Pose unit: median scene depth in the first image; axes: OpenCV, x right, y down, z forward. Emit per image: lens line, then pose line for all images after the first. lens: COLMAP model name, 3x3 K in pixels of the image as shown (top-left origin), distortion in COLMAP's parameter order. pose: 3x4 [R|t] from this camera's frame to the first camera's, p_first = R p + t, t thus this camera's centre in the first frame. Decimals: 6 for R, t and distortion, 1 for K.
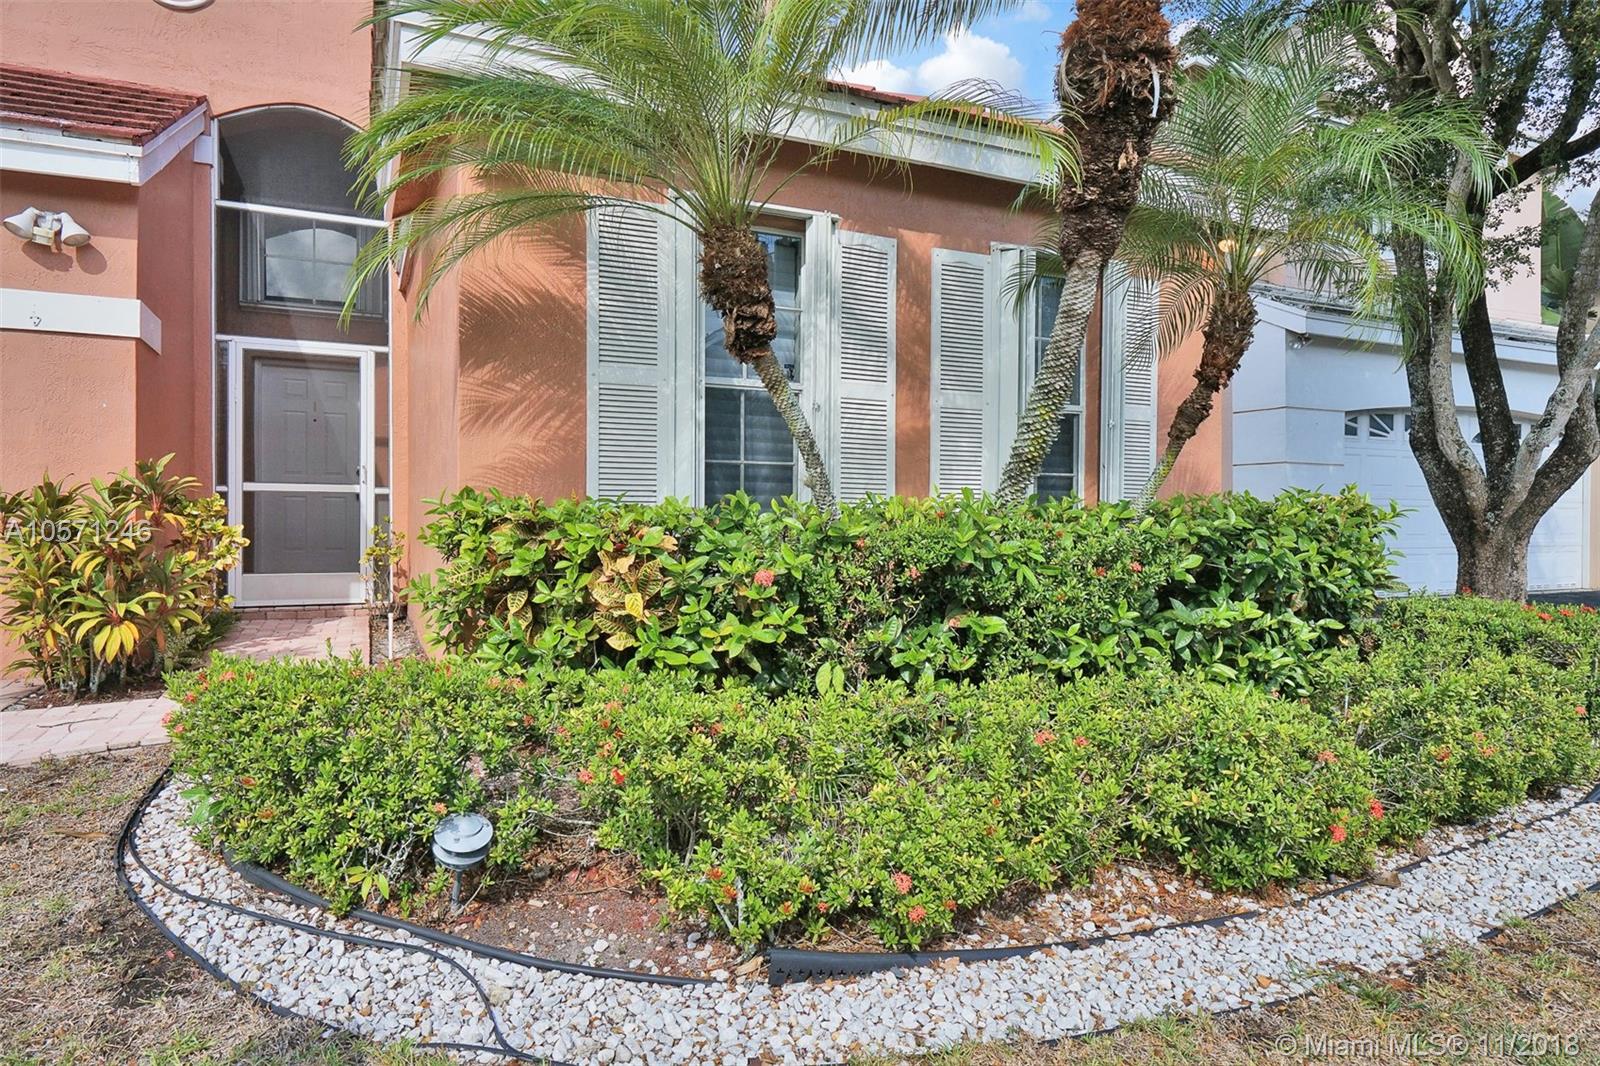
lens RADIAL K [[924.6, 0, 798.7], [0, 924.6, 525.1], [0, 0, 1]] dist [-0.002032, -0.001354]
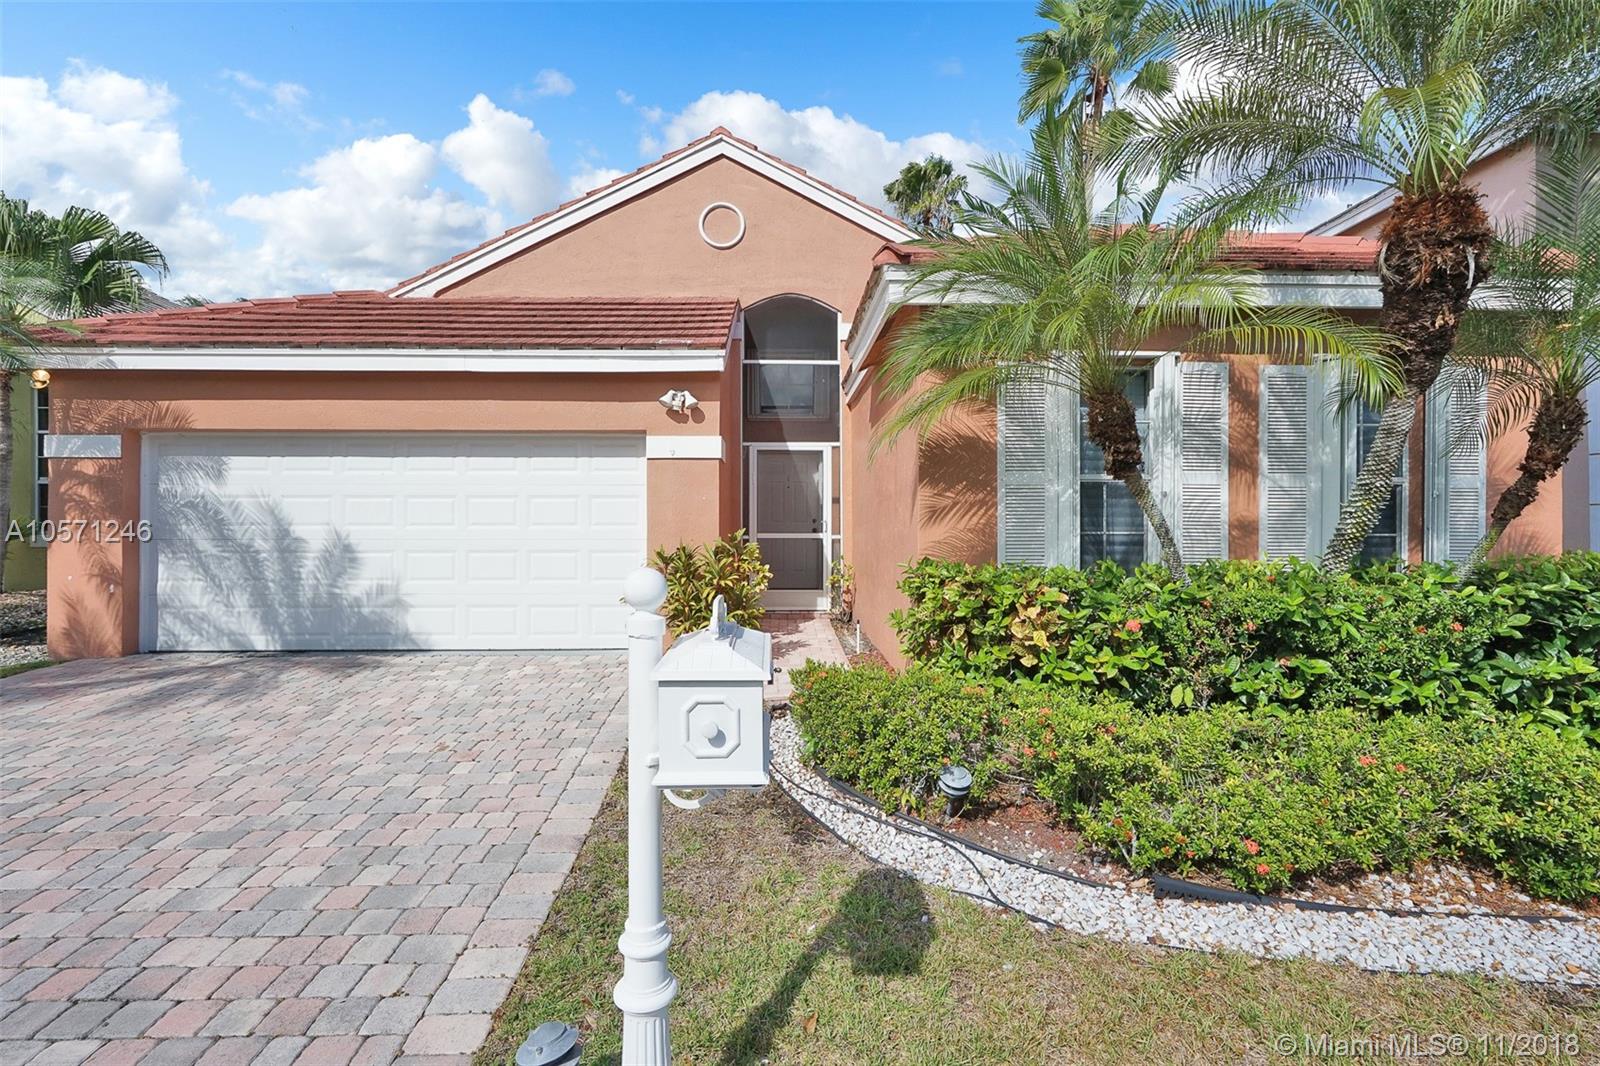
lens RADIAL K [[730.5, 0, 794.9], [0, 730.5, 531.8], [0, 0, 1]] dist [-0.002752, 0.001253]
pose [[0.918214, -0.003594, -0.396068, -0.068741], [0.003665, 0.999993, -0.000577, -0.090948], [0.396068, -0.000922, 0.918221, -0.272791]]
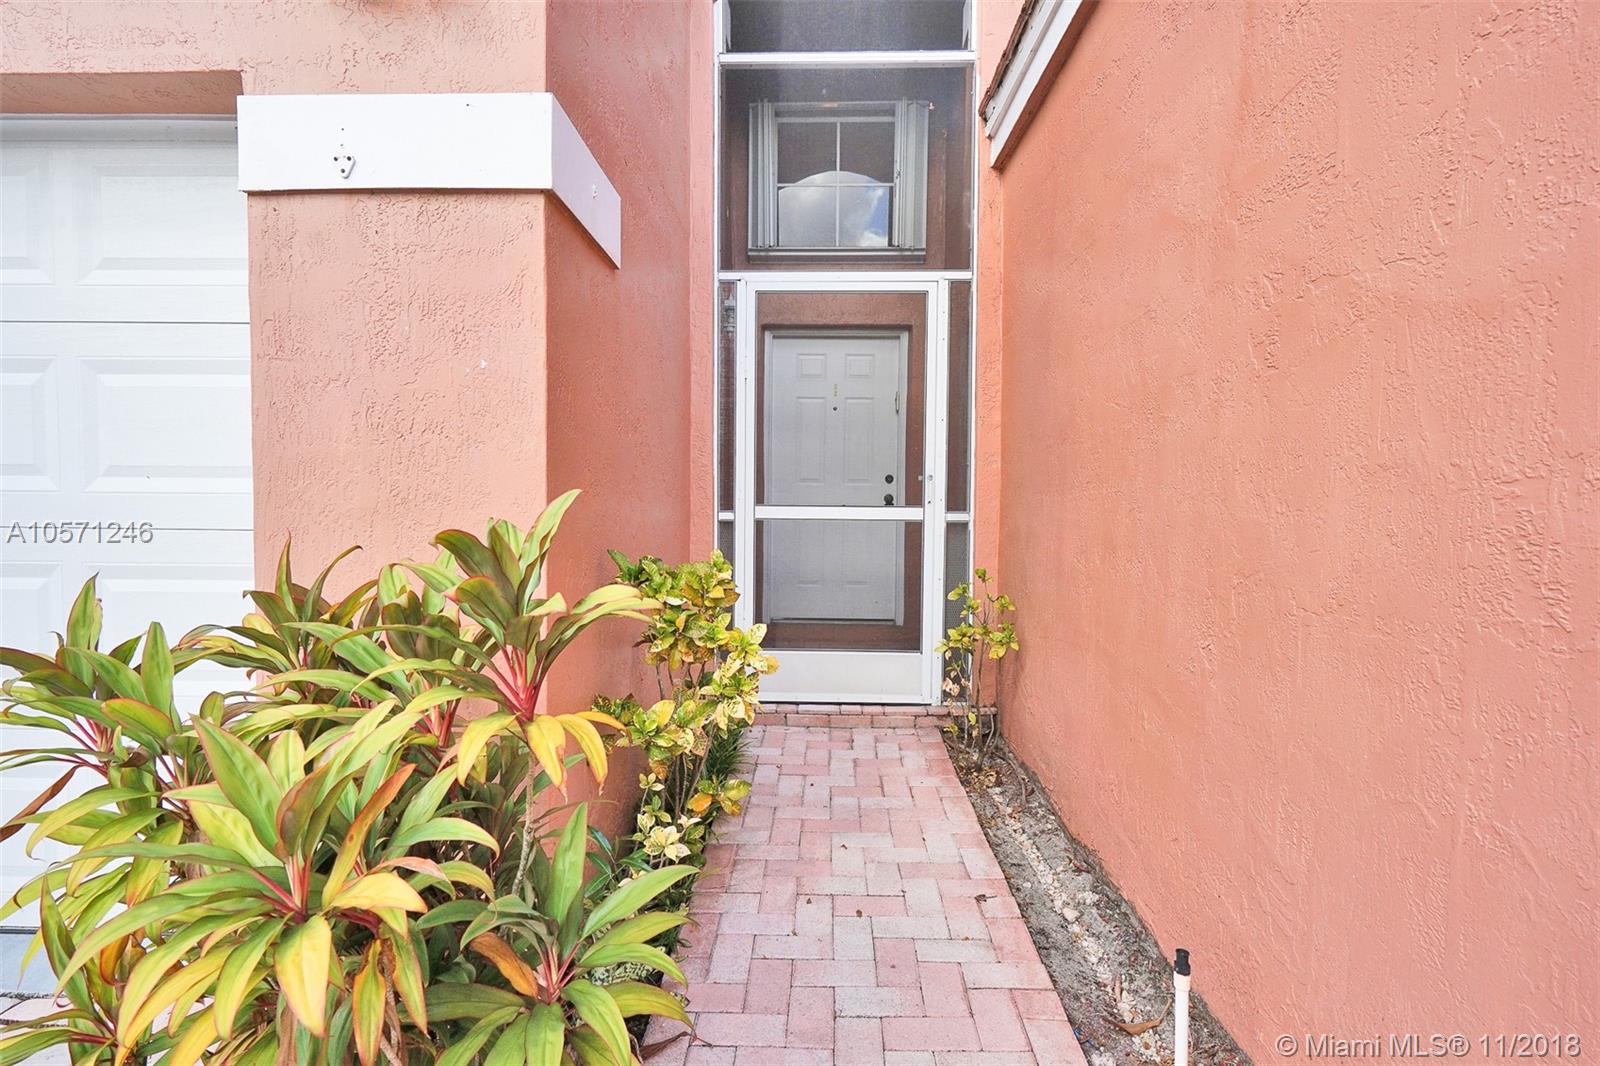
lens RADIAL K [[783.3, 0, 794.8], [0, 783.3, 534.4], [0, 0, 1]] dist [0.003693, 0.000860]
pose [[0.891208, 0.025163, -0.452897, -0.621818], [-0.007261, 0.999124, 0.041225, -0.091505], [0.453537, -0.033451, 0.890609, 0.995600]]
